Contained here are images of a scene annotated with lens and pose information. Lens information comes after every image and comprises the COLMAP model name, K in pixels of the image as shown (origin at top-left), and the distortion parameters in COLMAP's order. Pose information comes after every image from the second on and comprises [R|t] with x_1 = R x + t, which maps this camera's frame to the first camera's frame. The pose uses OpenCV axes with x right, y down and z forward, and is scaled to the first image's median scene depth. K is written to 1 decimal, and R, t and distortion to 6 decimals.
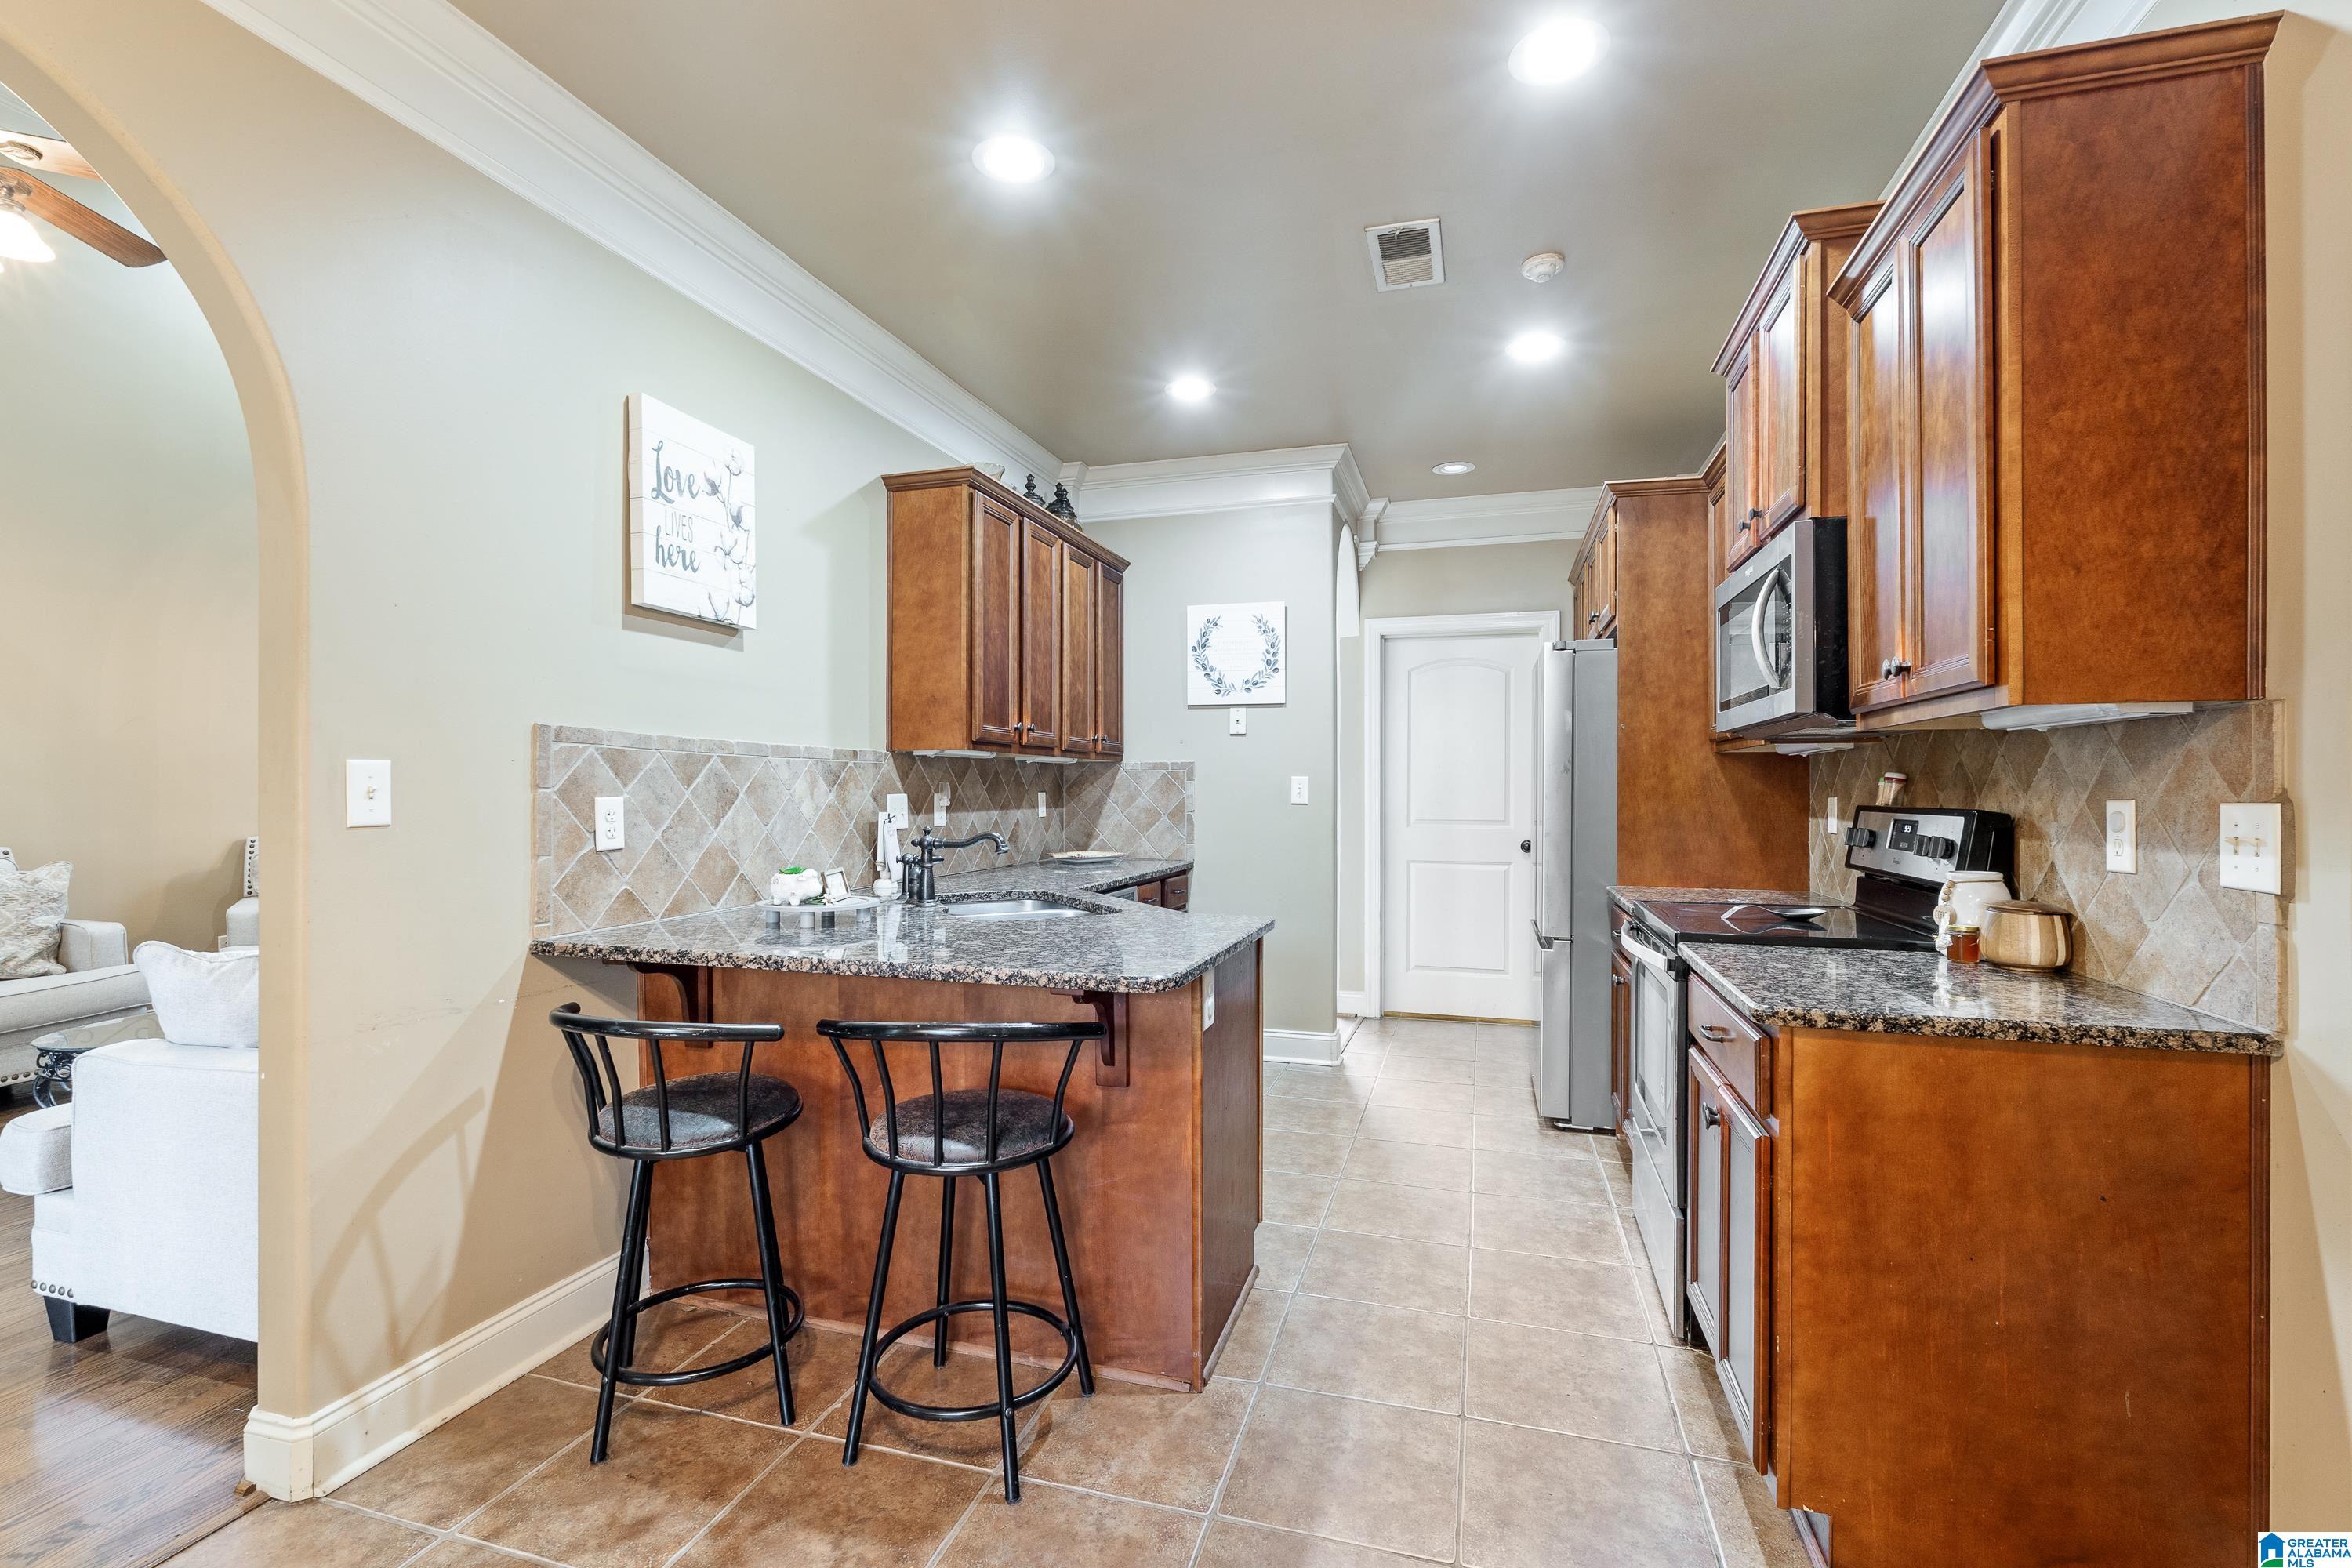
lens RADIAL K [[1049.3, 0, 1179.2], [0, 1049.3, 788.1], [0, 0, 1]] dist [-0.004158, 0.000229]
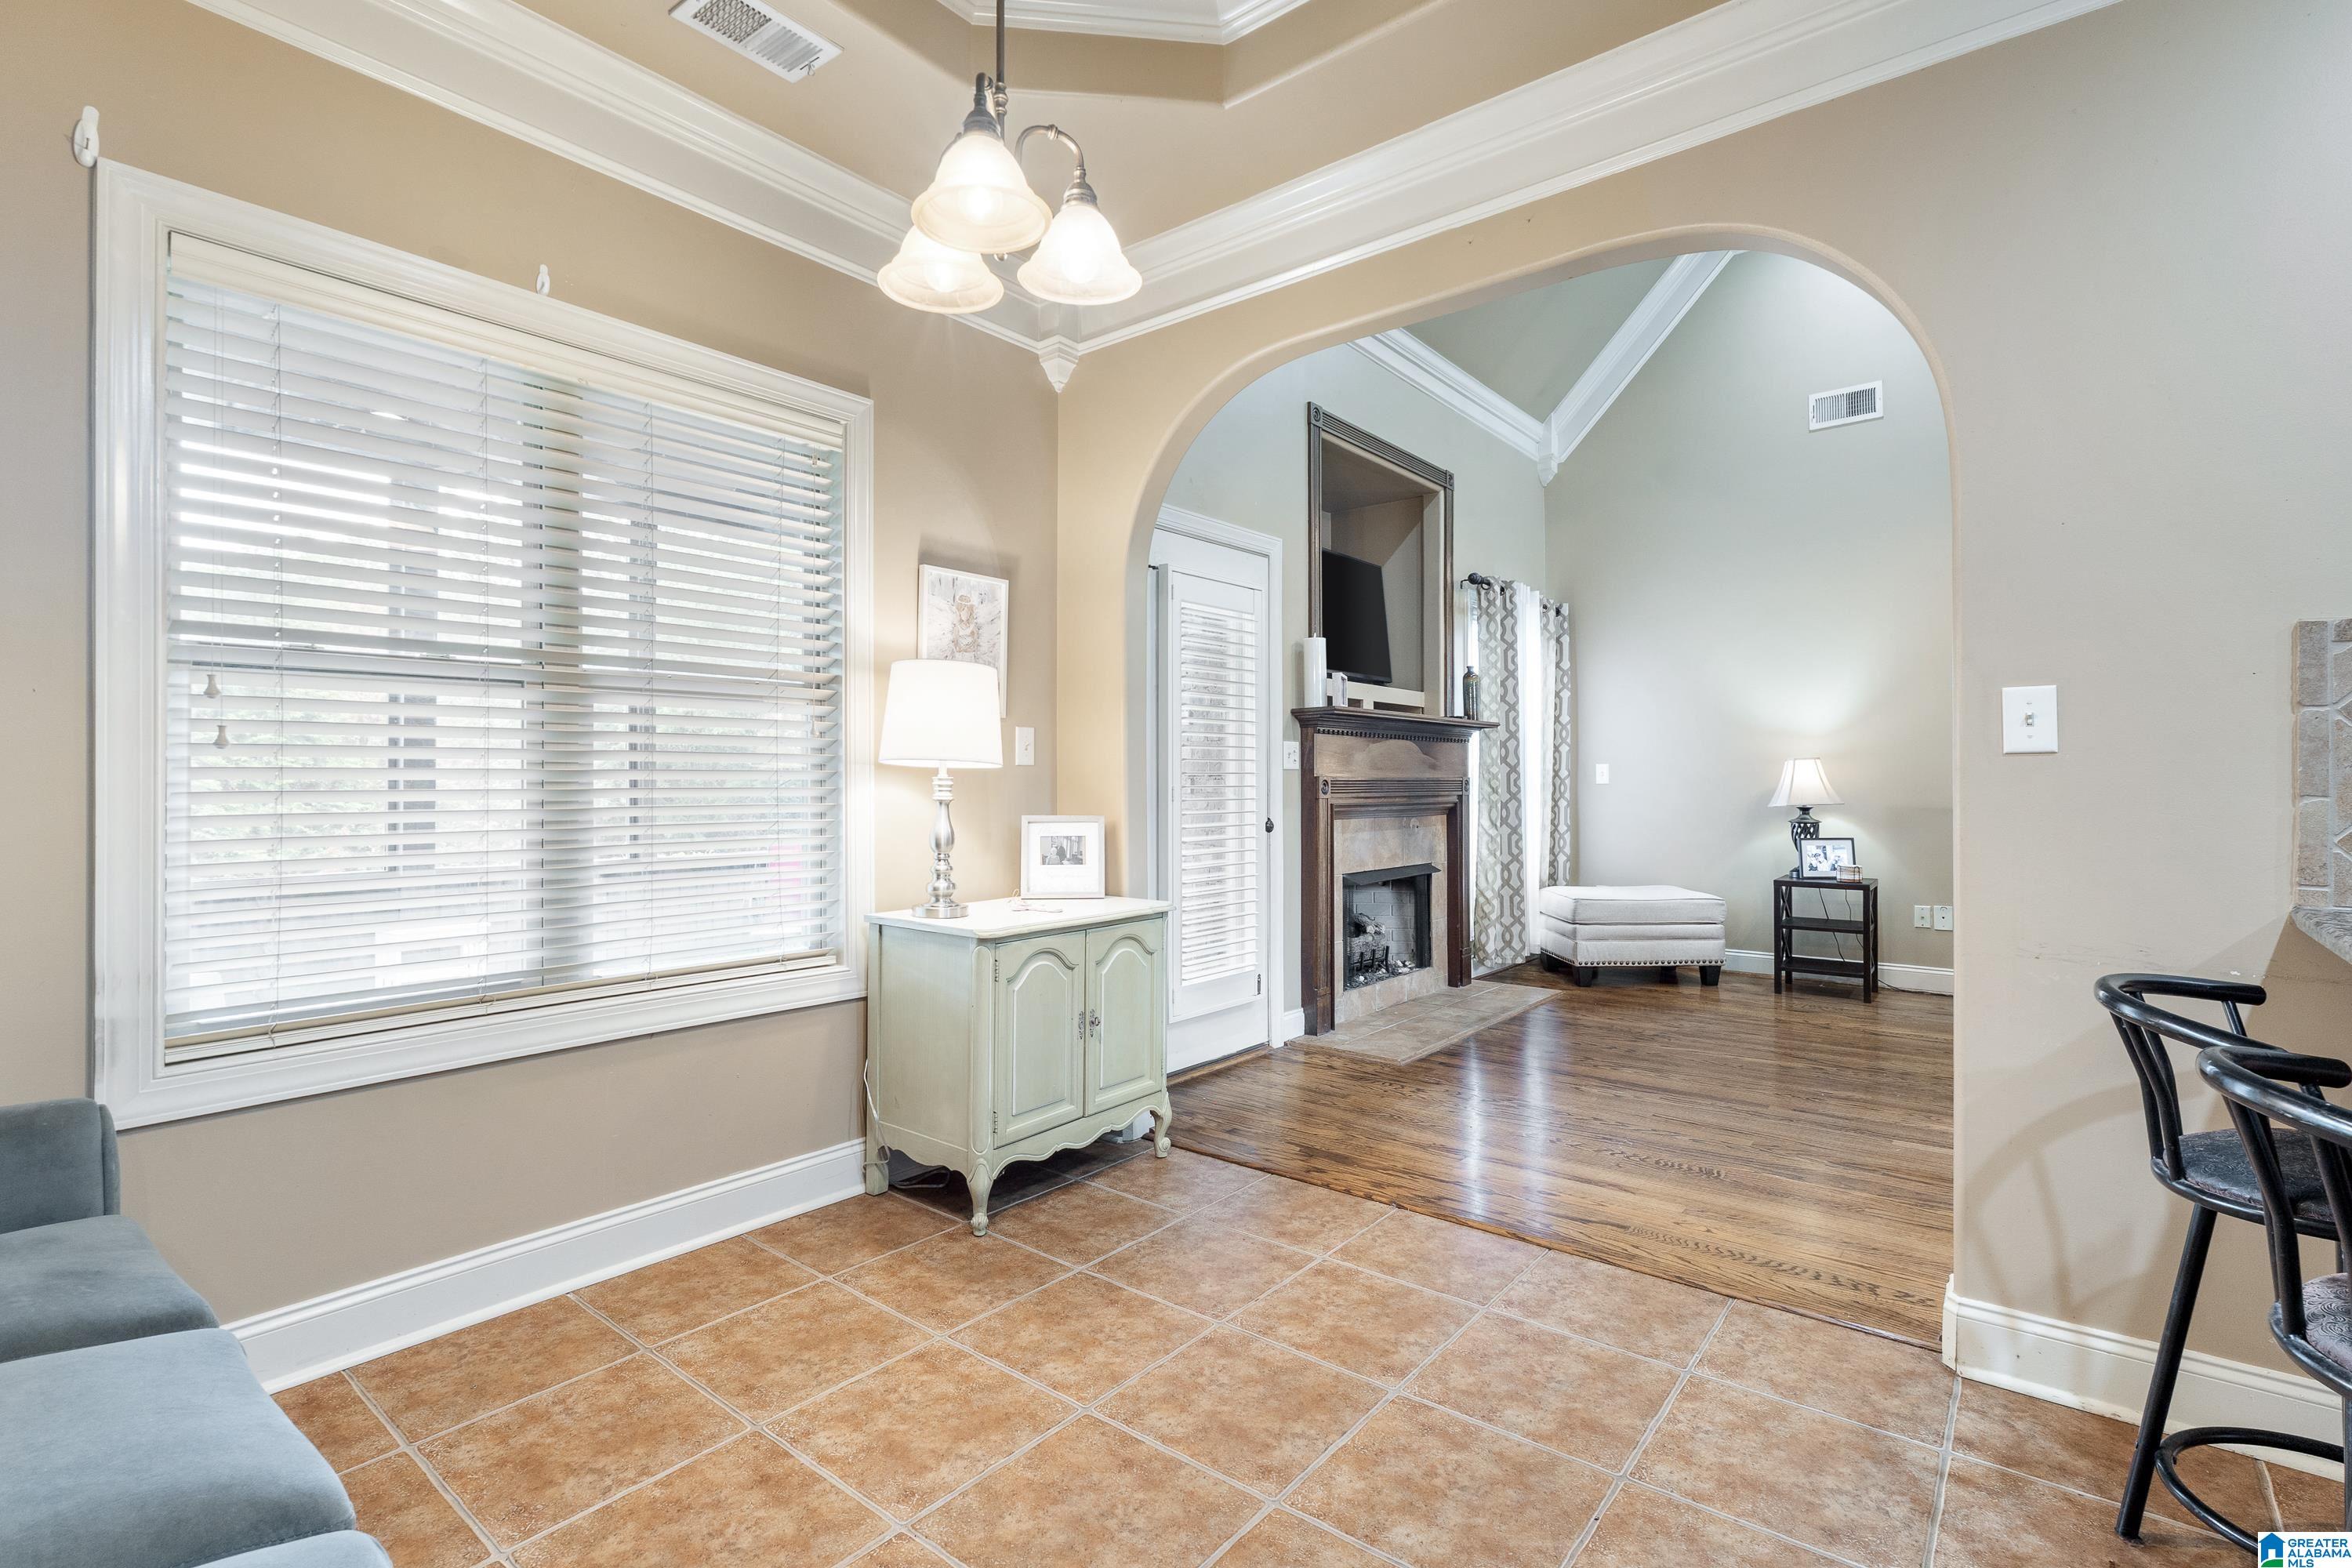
lens RADIAL K [[1100.3, 0, 1172.0], [0, 1100.3, 772.9], [0, 0, 1]] dist [0.003975, 0.000347]
pose [[-0.383317, -0.009676, -0.923566, 0.366217], [-0.001670, 0.999951, -0.009783, 0.048158], [0.923616, -0.002208, -0.383314, 0.464496]]
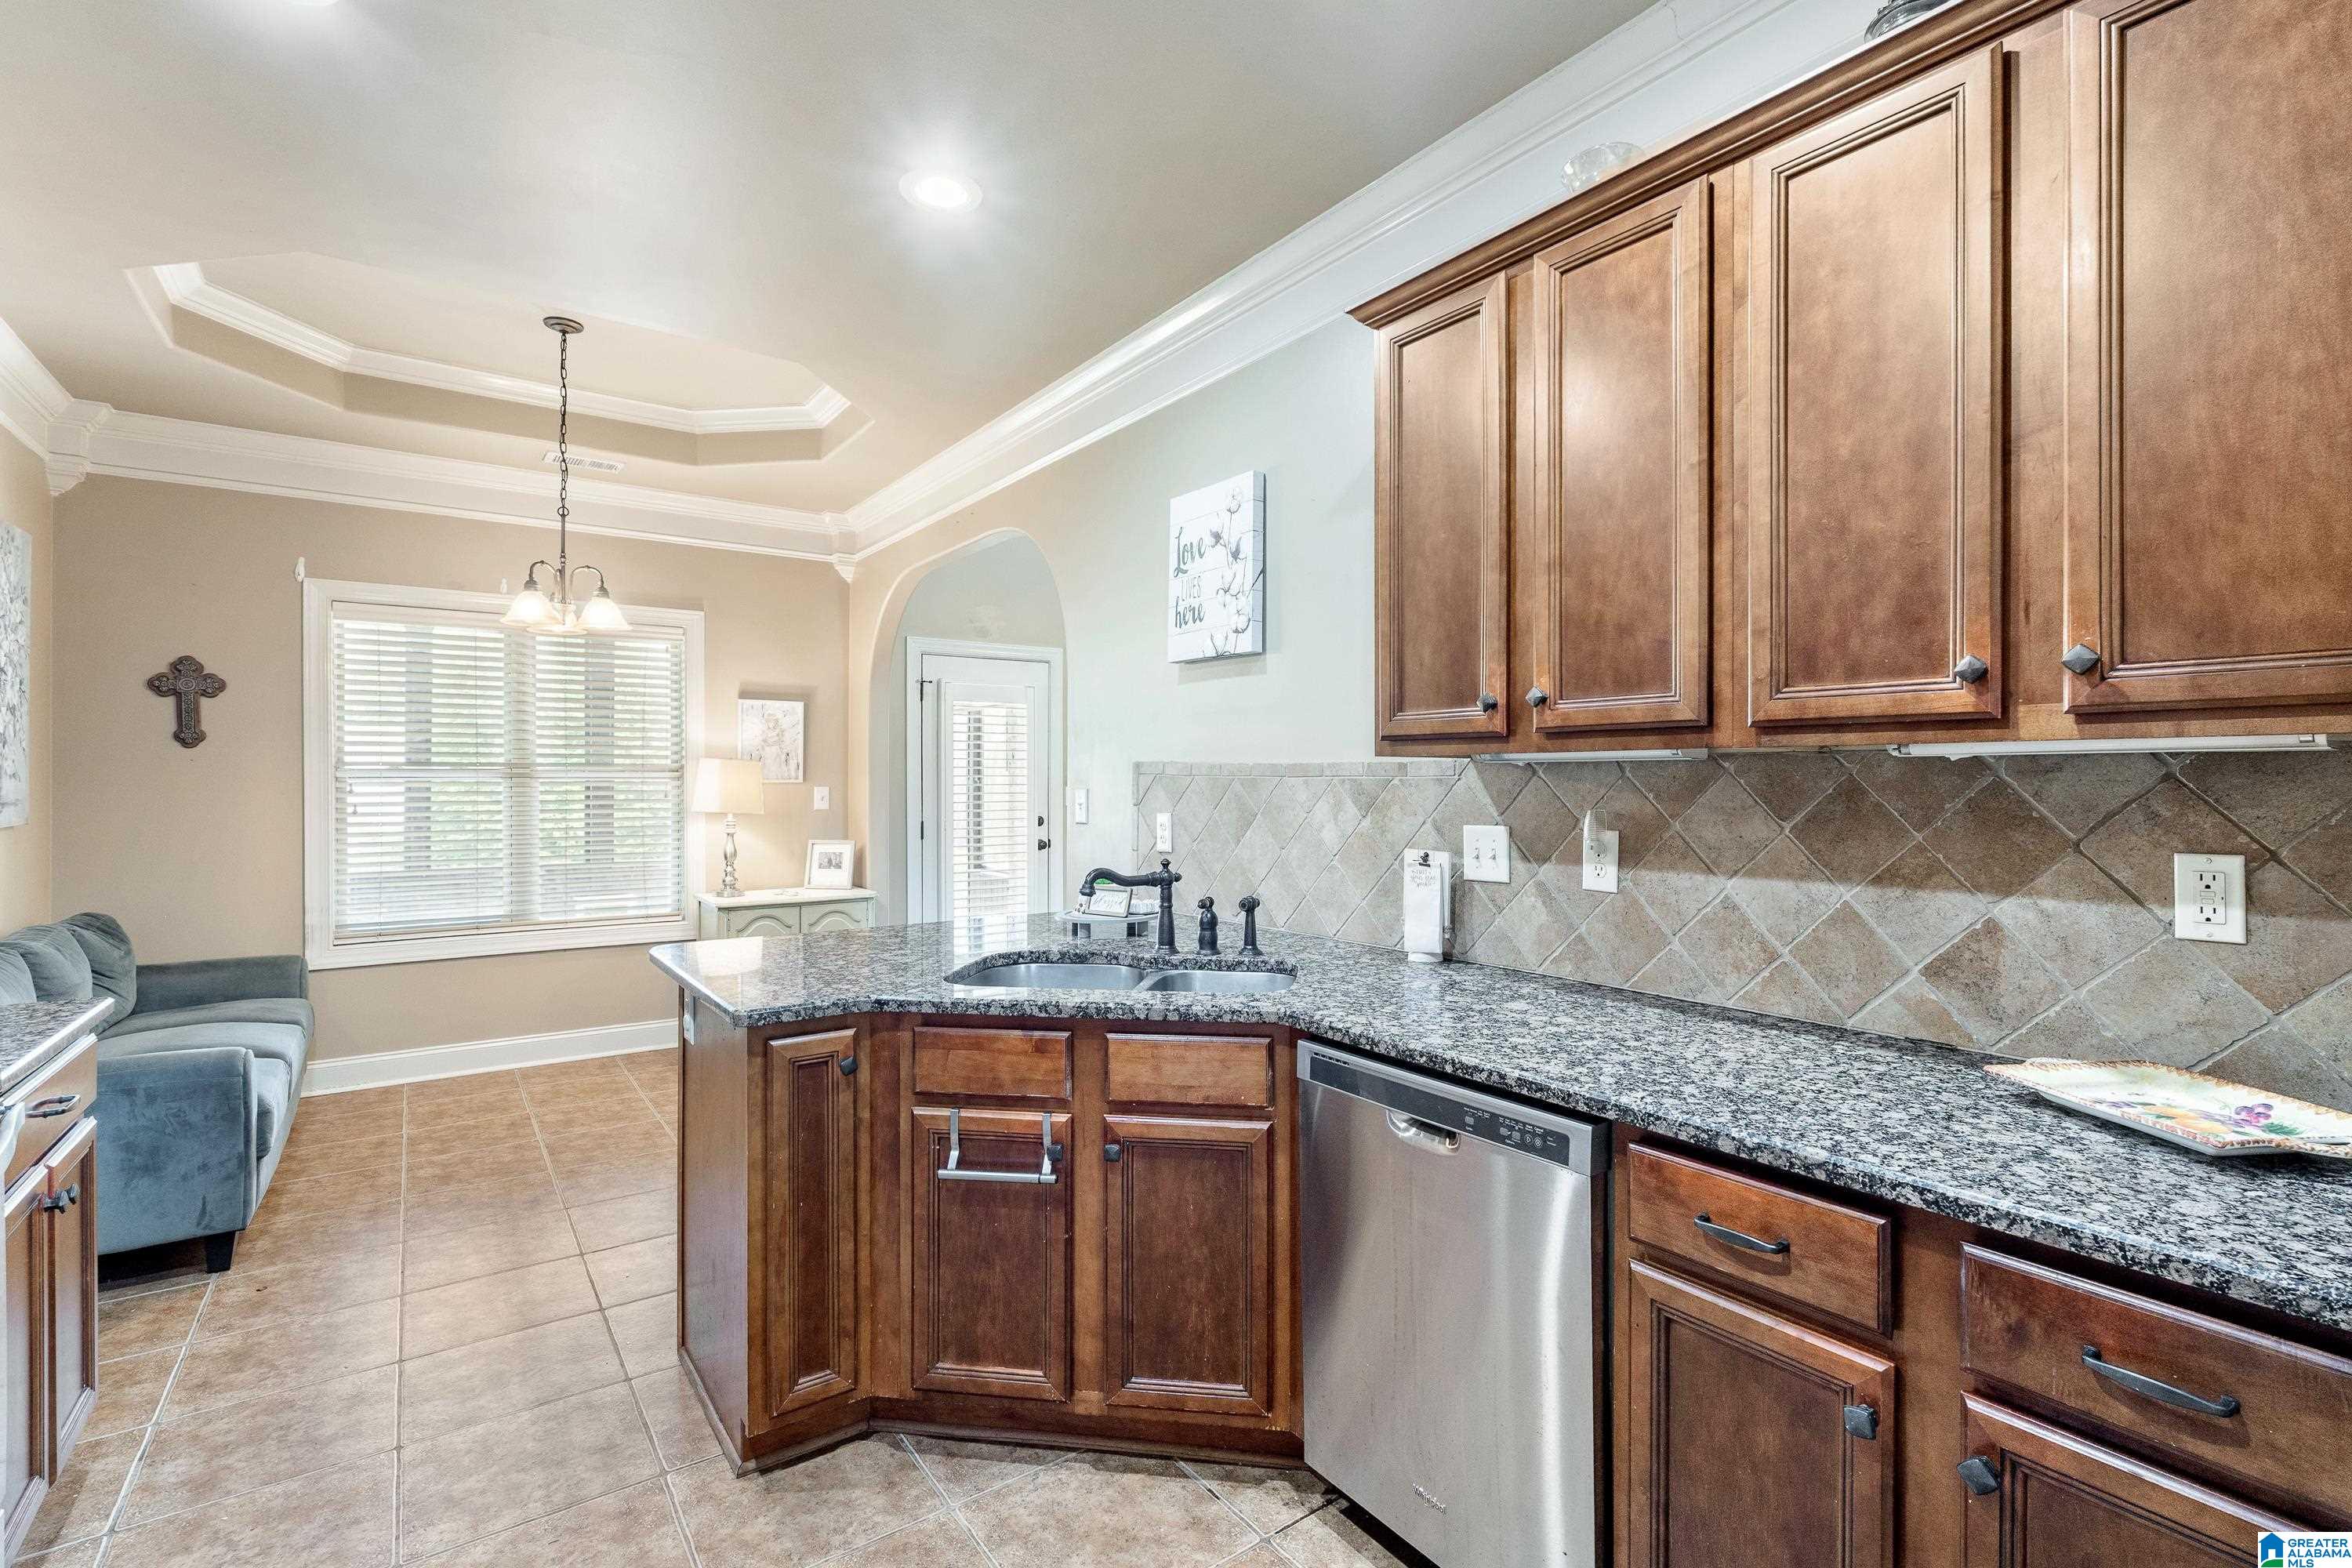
lens RADIAL K [[1049.3, 0, 1200.5], [0, 1049.3, 789.9], [0, 0, 1]] dist [-0.004158, 0.000229]
pose [[-0.595989, 0.003056, -0.802987, 0.463542], [-0.002183, 0.999983, 0.005426, -0.025593], [0.802990, 0.004987, -0.595972, 1.665328]]
